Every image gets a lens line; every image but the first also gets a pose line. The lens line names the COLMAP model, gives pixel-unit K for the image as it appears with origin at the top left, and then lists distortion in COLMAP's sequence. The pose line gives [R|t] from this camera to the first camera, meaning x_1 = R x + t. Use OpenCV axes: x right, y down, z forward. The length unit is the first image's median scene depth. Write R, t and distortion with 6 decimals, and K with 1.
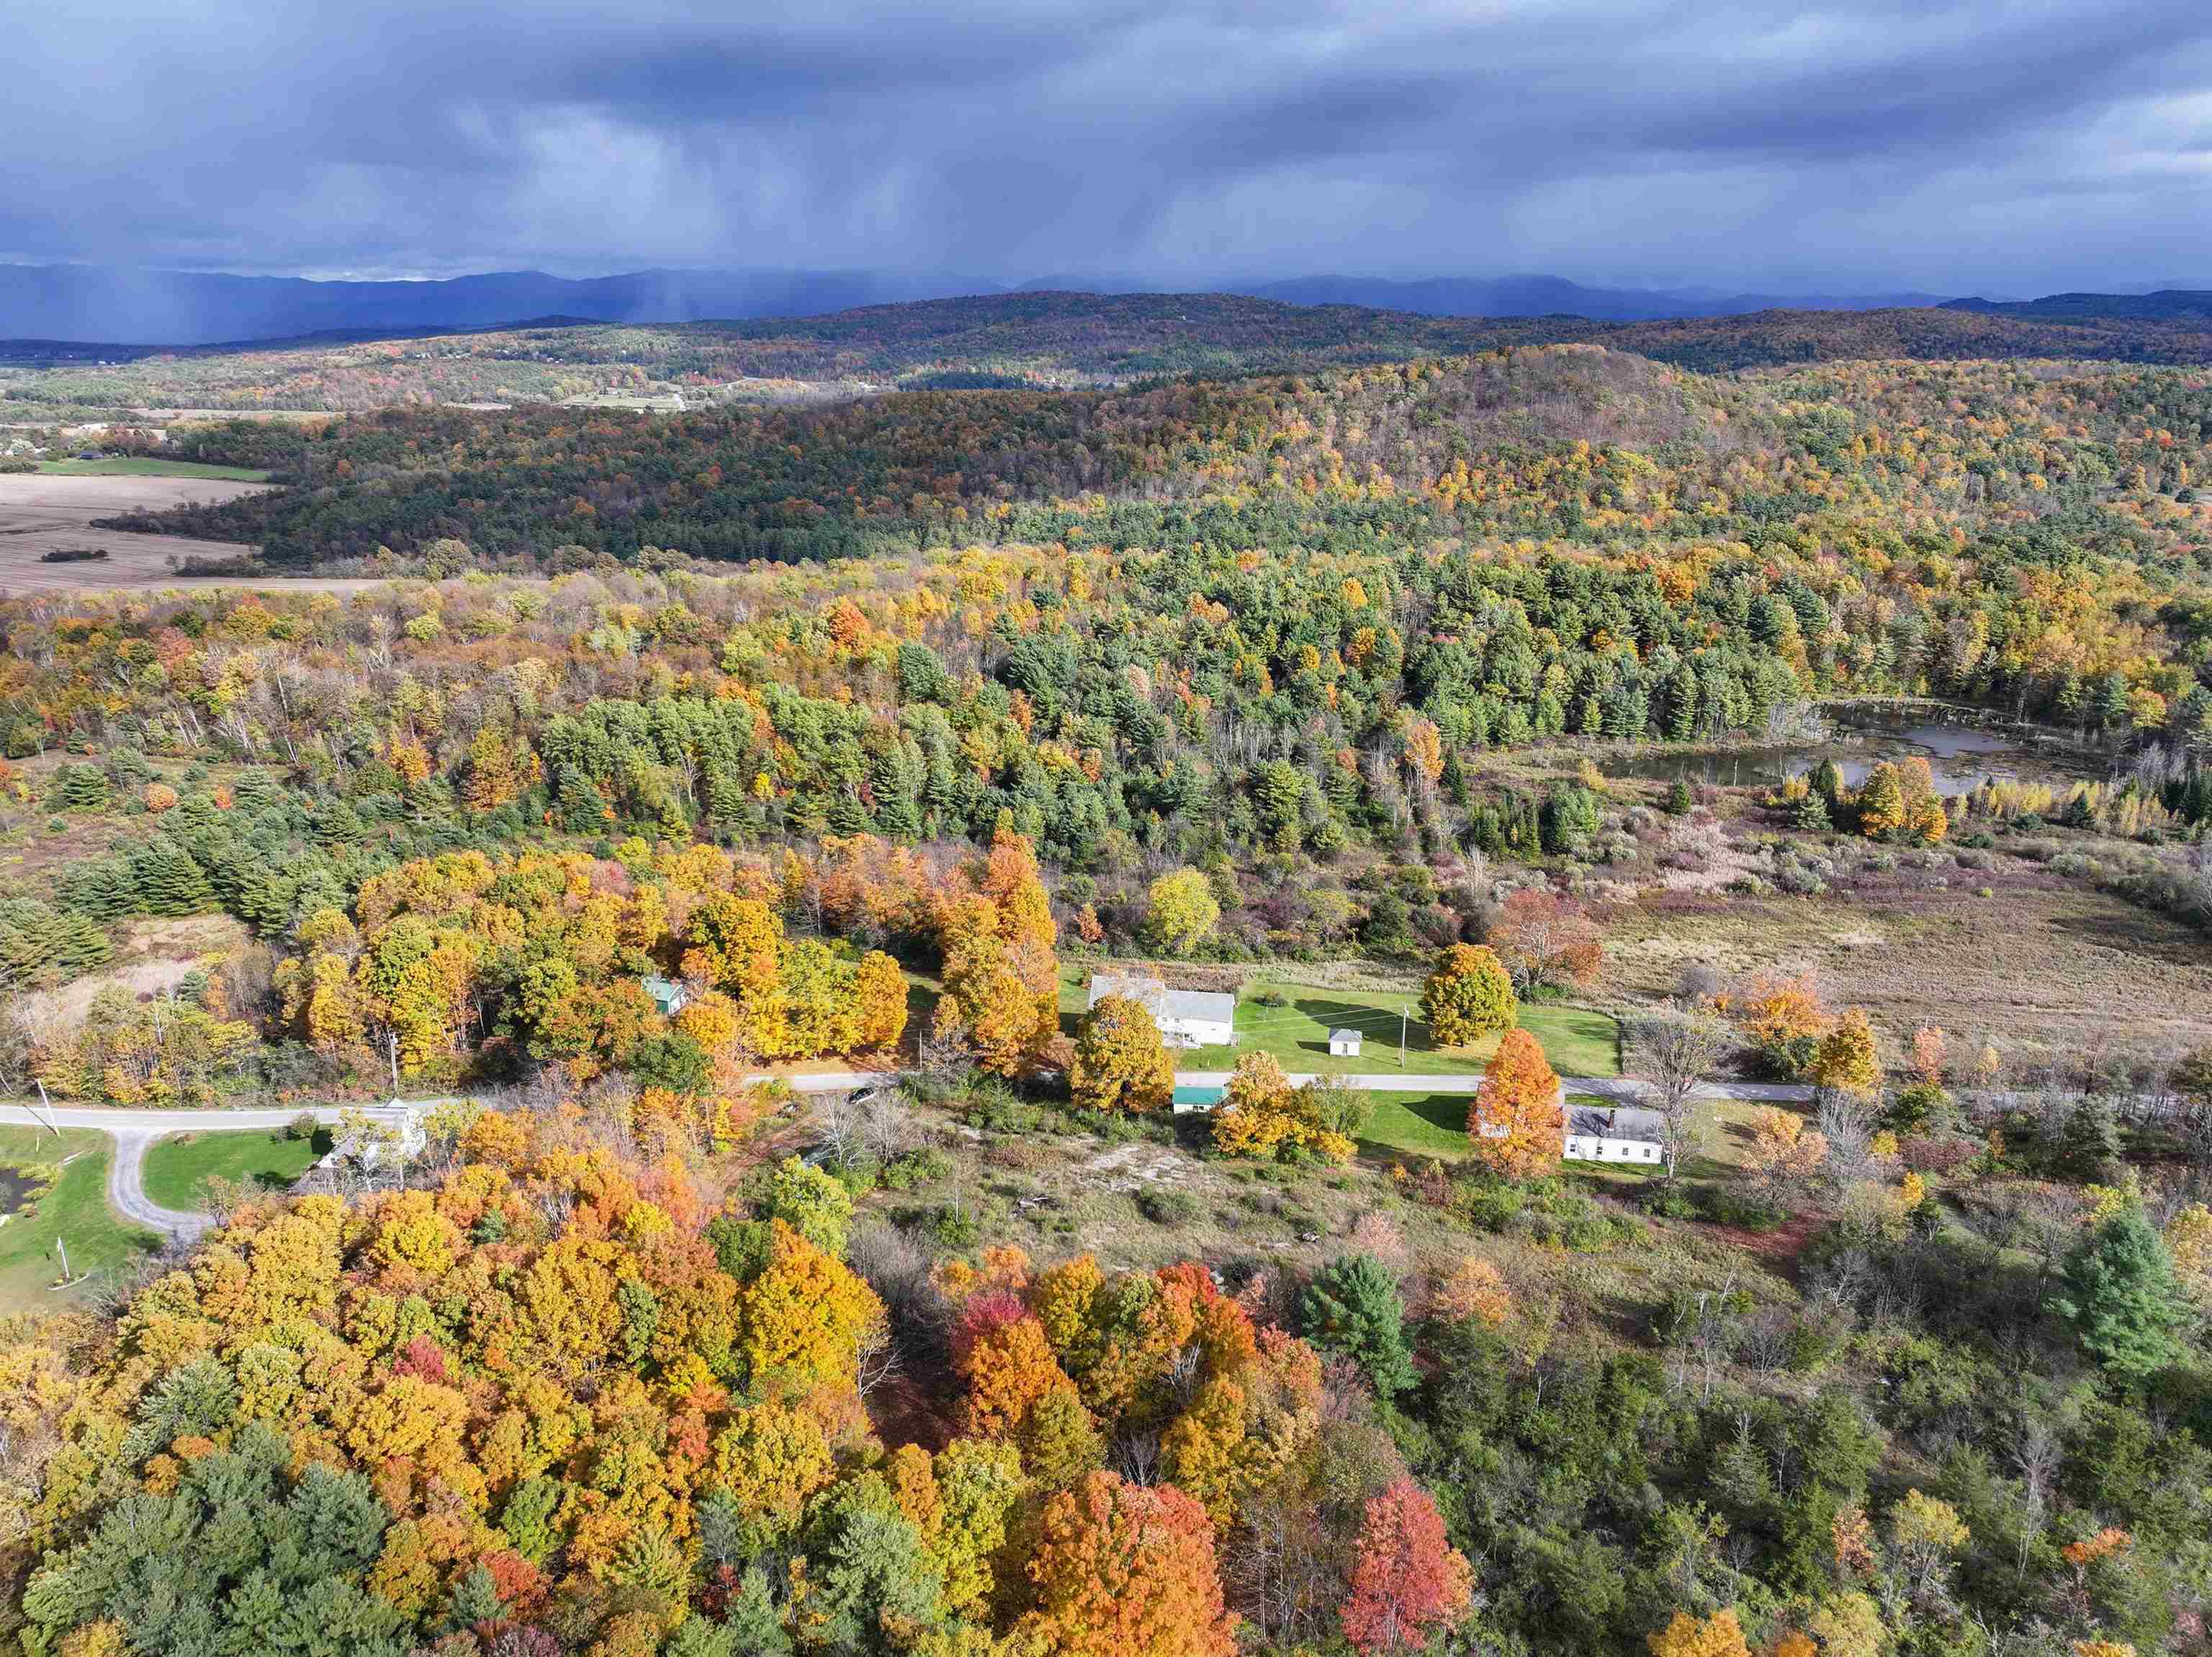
lens RADIAL K [[1577.7, 0, 1106.0], [0, 1577.7, 828.5], [0, 0, 1]] dist [0.014758, 0.006201]
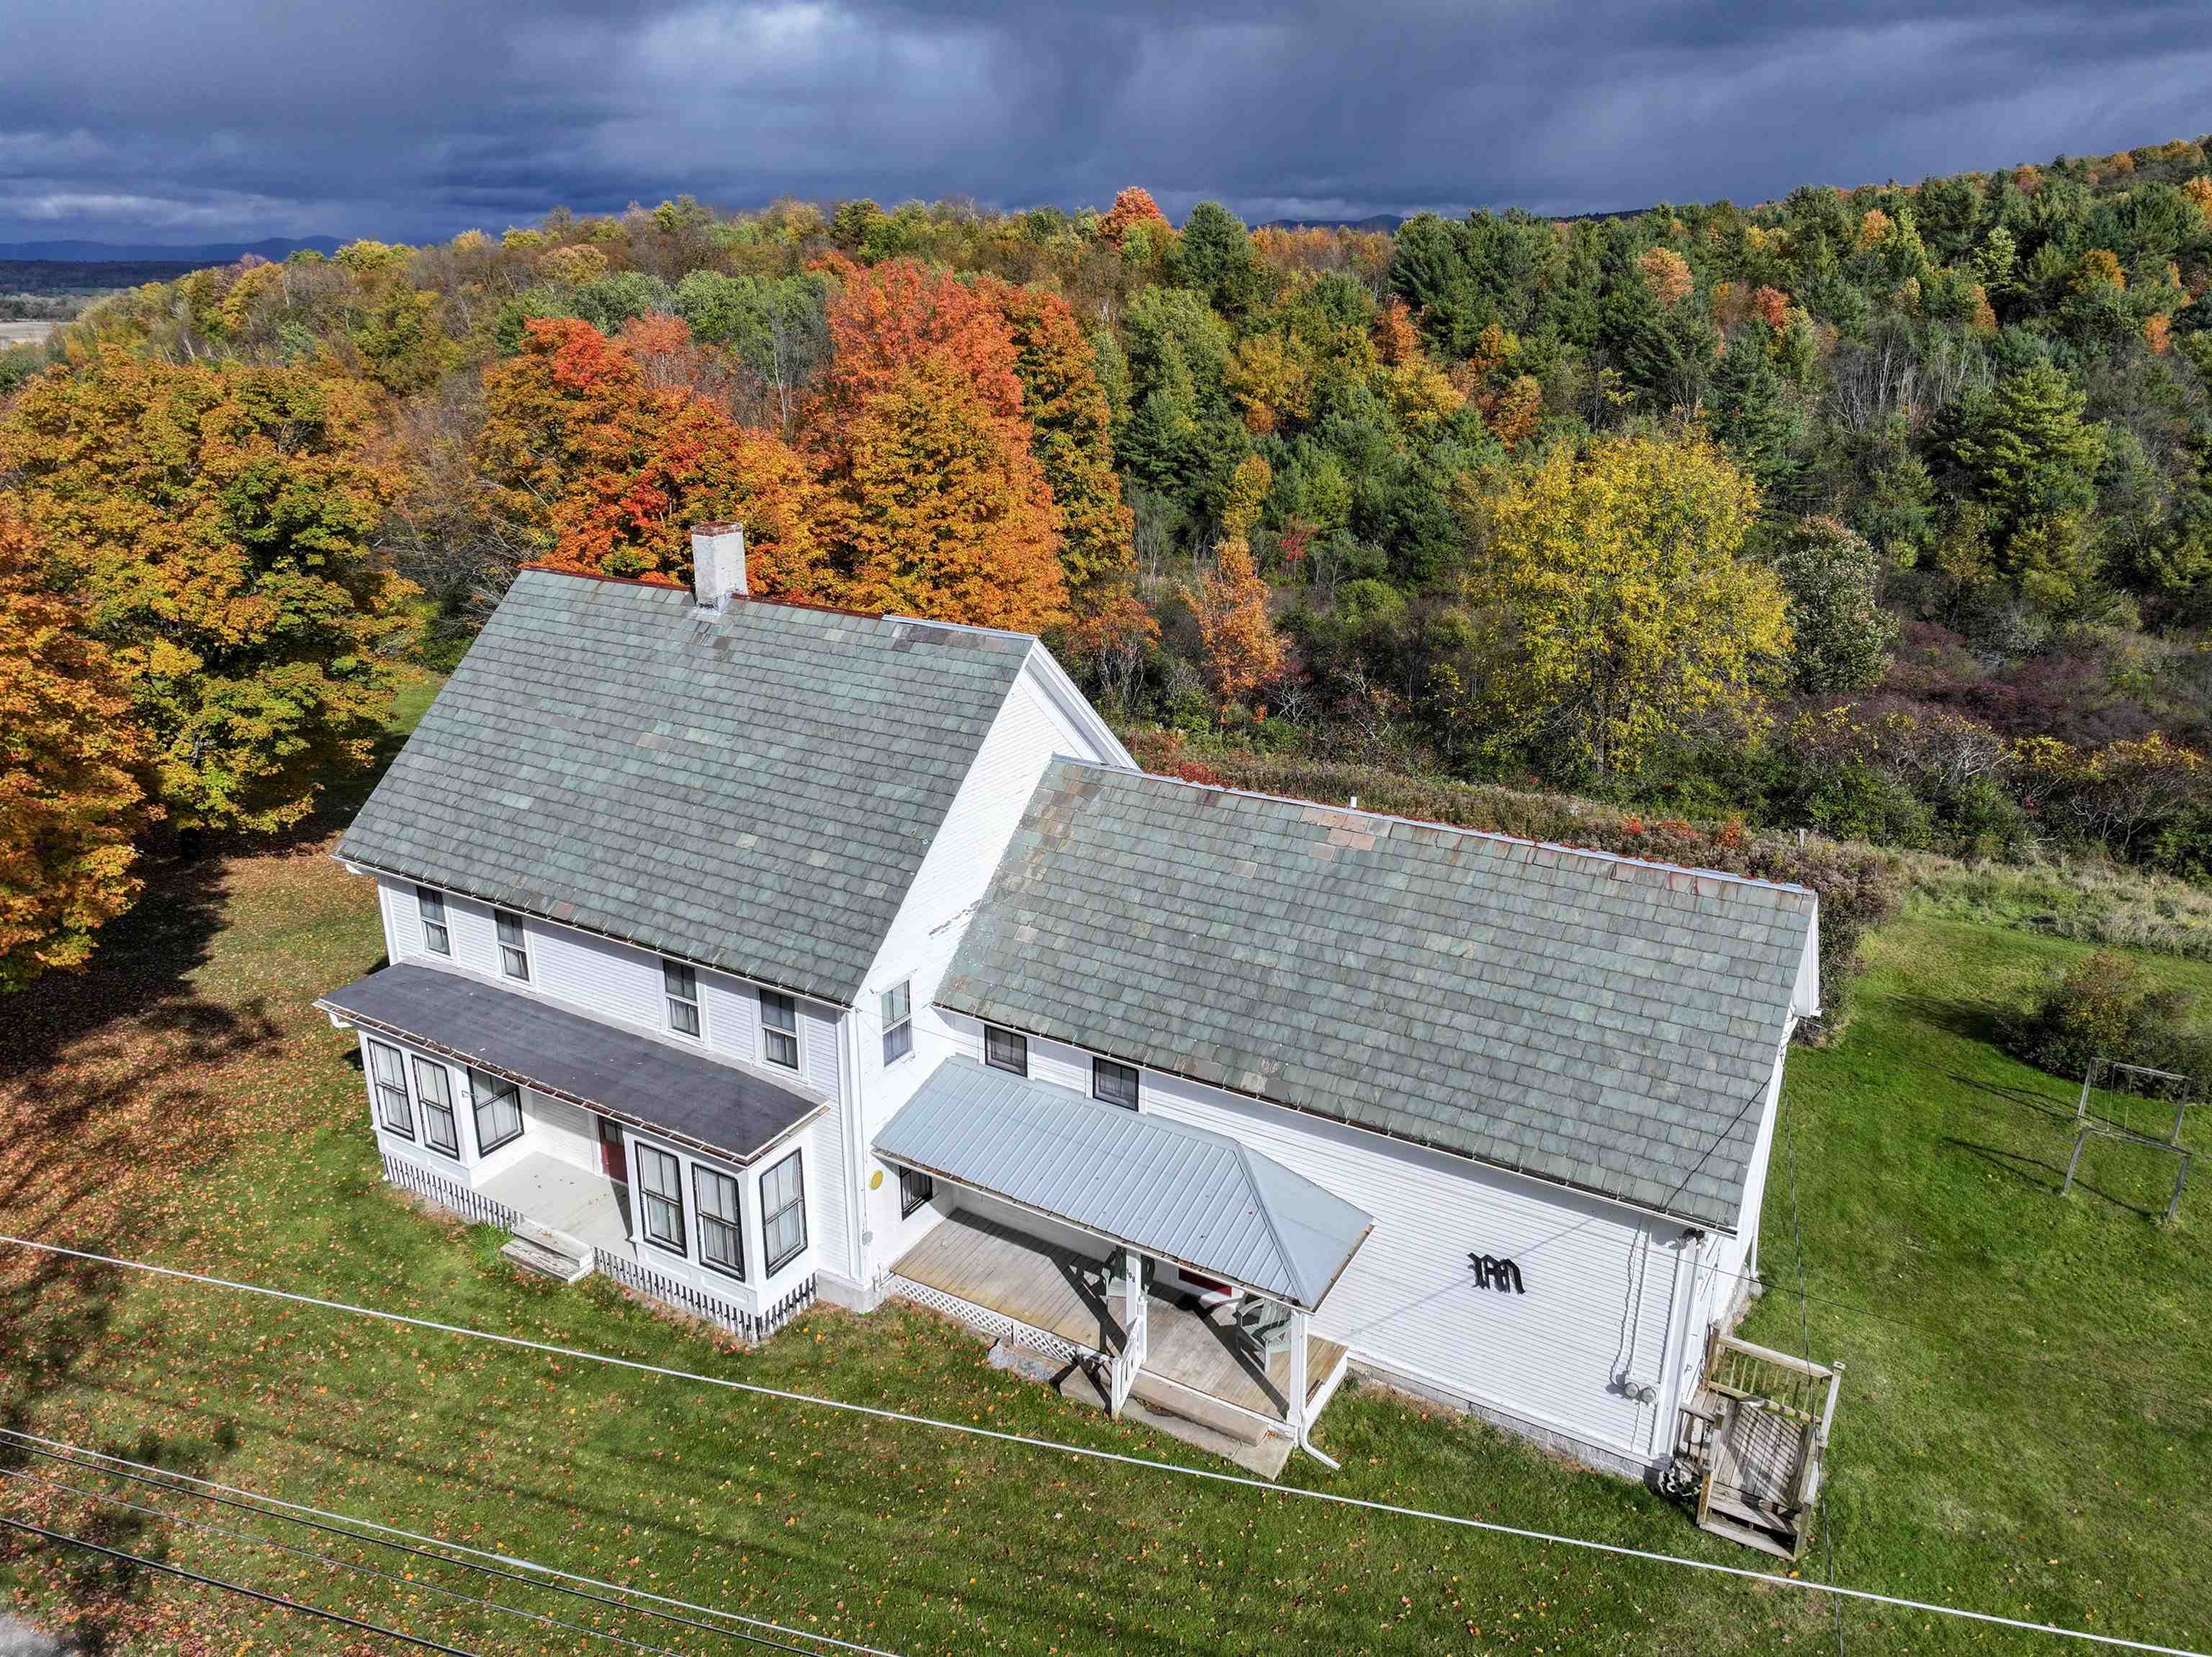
lens RADIAL K [[1577.7, 0, 1106.0], [0, 1577.7, 828.5], [0, 0, 1]] dist [0.014758, 0.006201]
pose [[0.932970, 0.123193, -0.338218, 0.046815], [-0.115053, 0.992380, 0.044093, 0.065335], [0.341073, -0.002224, 0.940034, 0.580201]]
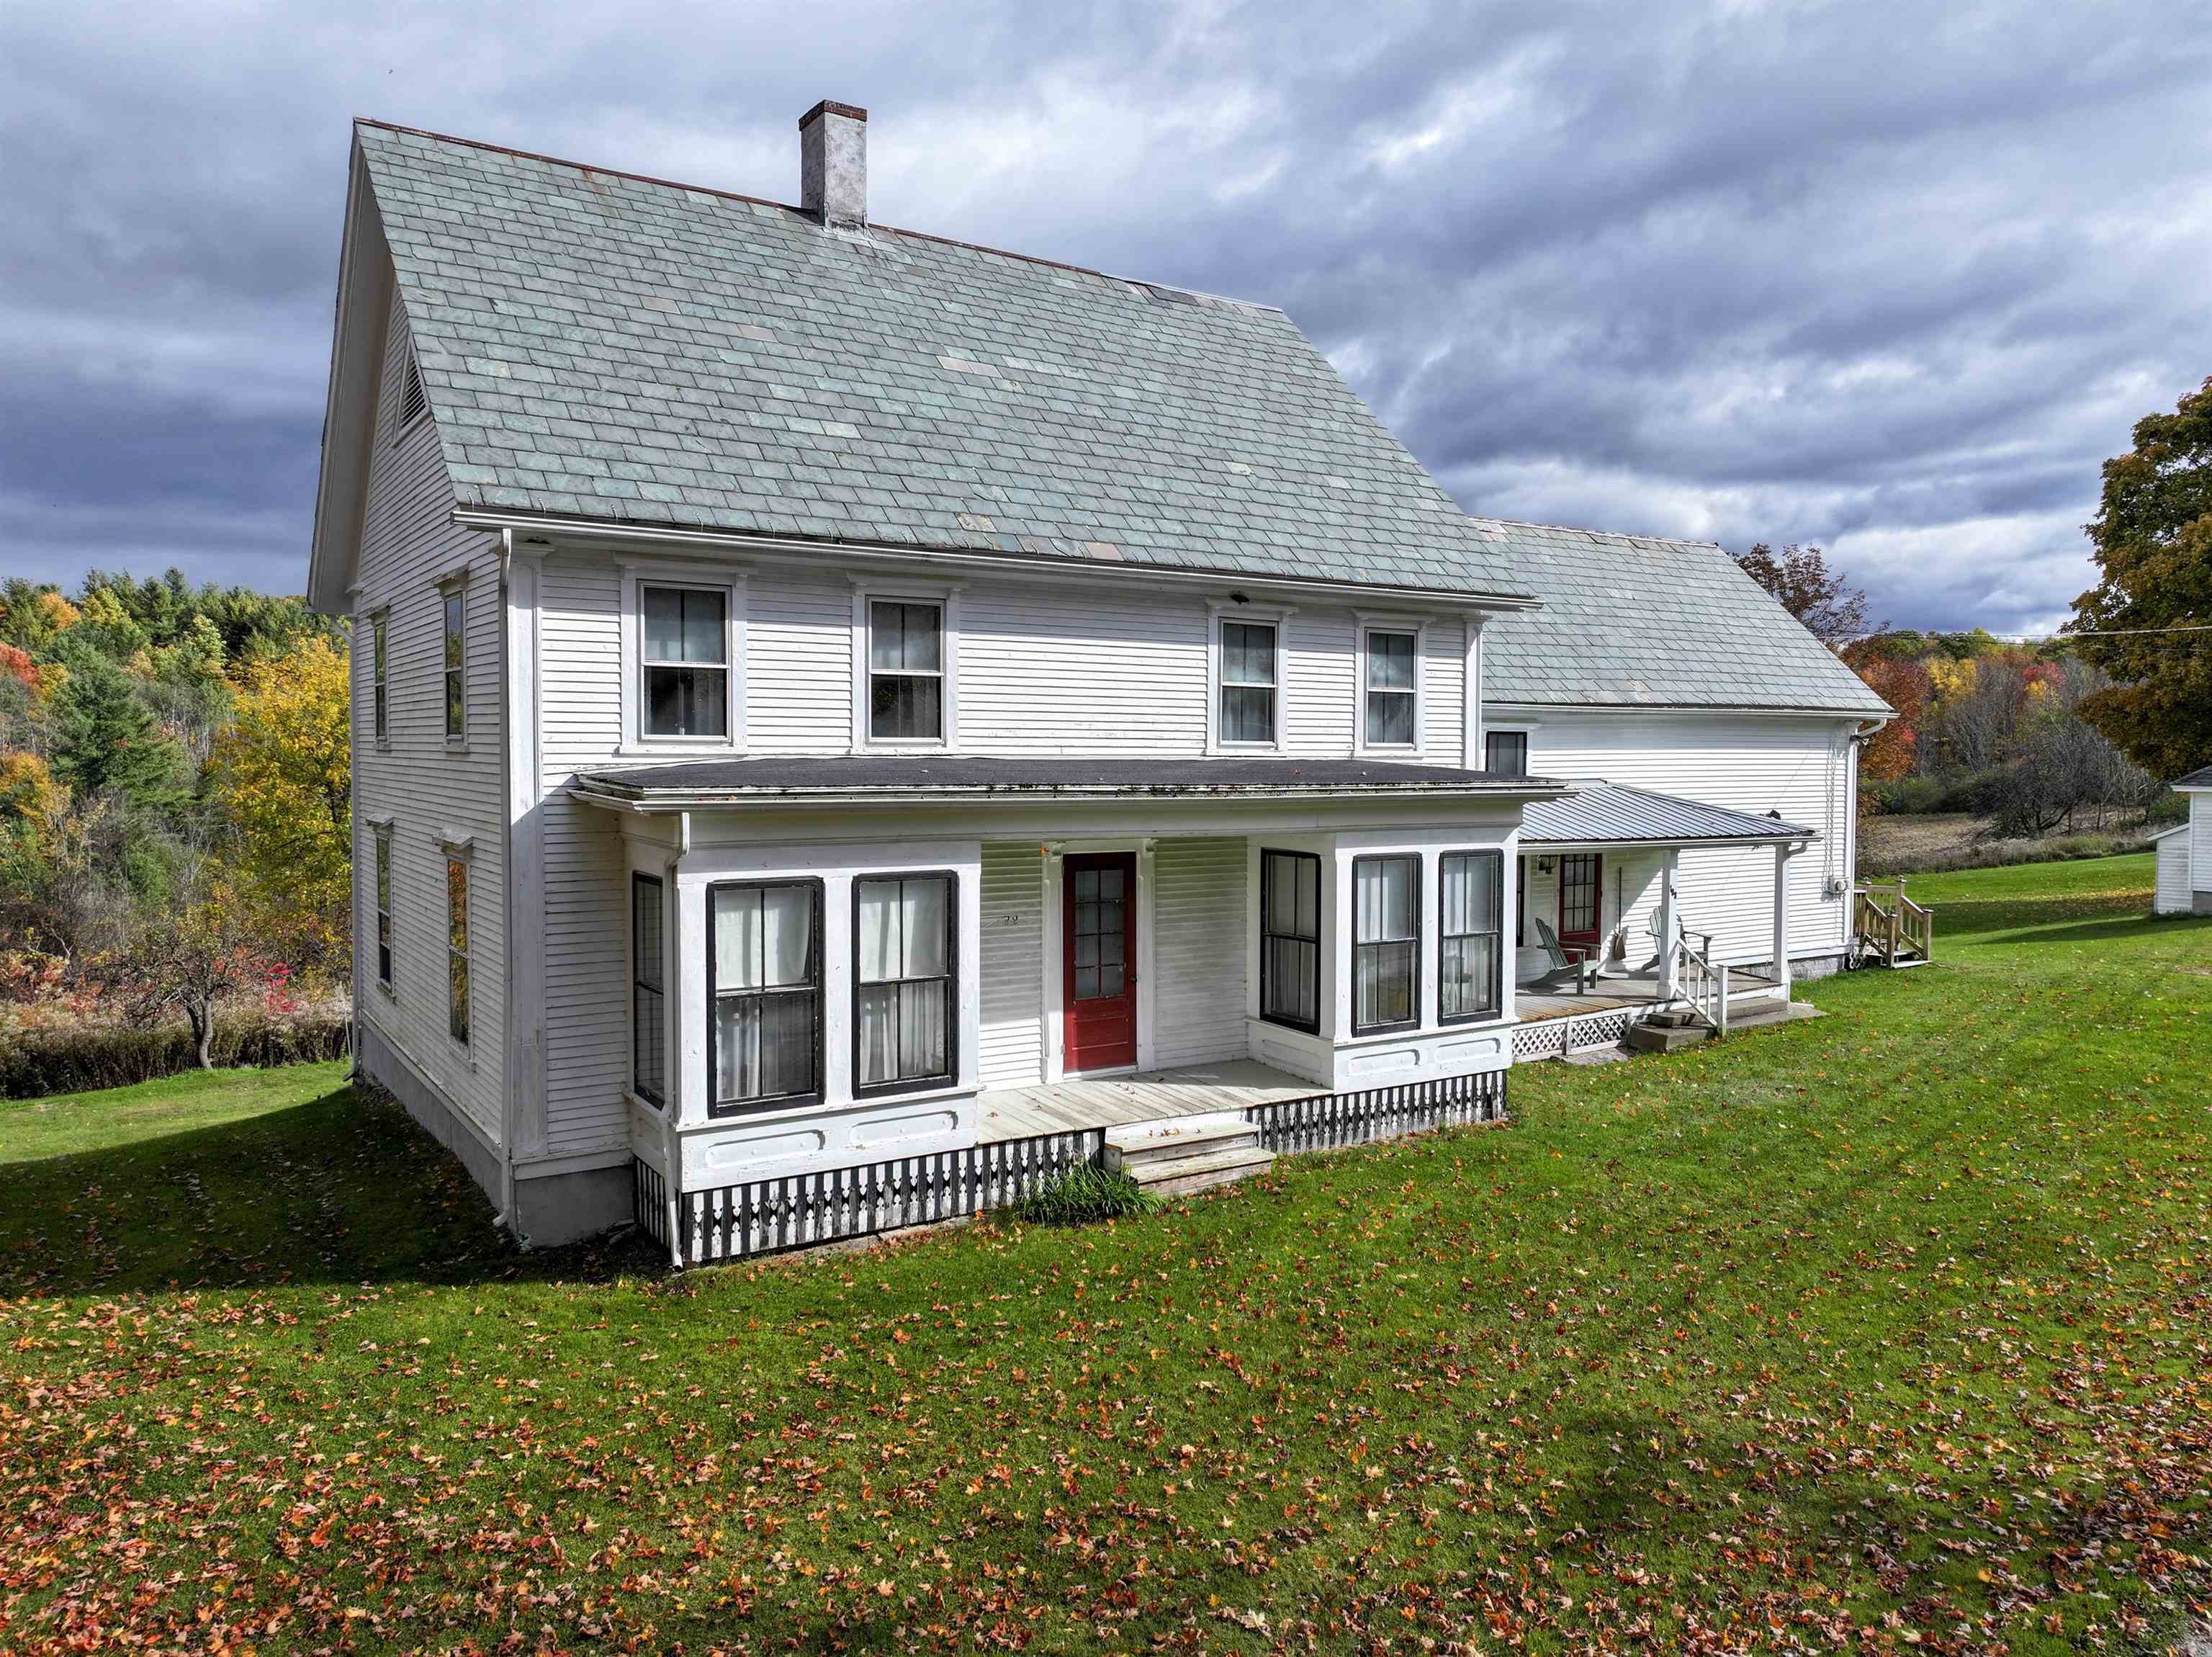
lens RADIAL K [[1577.7, 0, 1106.0], [0, 1577.7, 828.5], [0, 0, 1]] dist [0.014758, 0.006201]
pose [[0.723798, -0.032427, 0.689249, -0.017871], [0.222916, 0.956321, -0.189099, 0.086717], [-0.653012, 0.290515, 0.699412, 0.607274]]
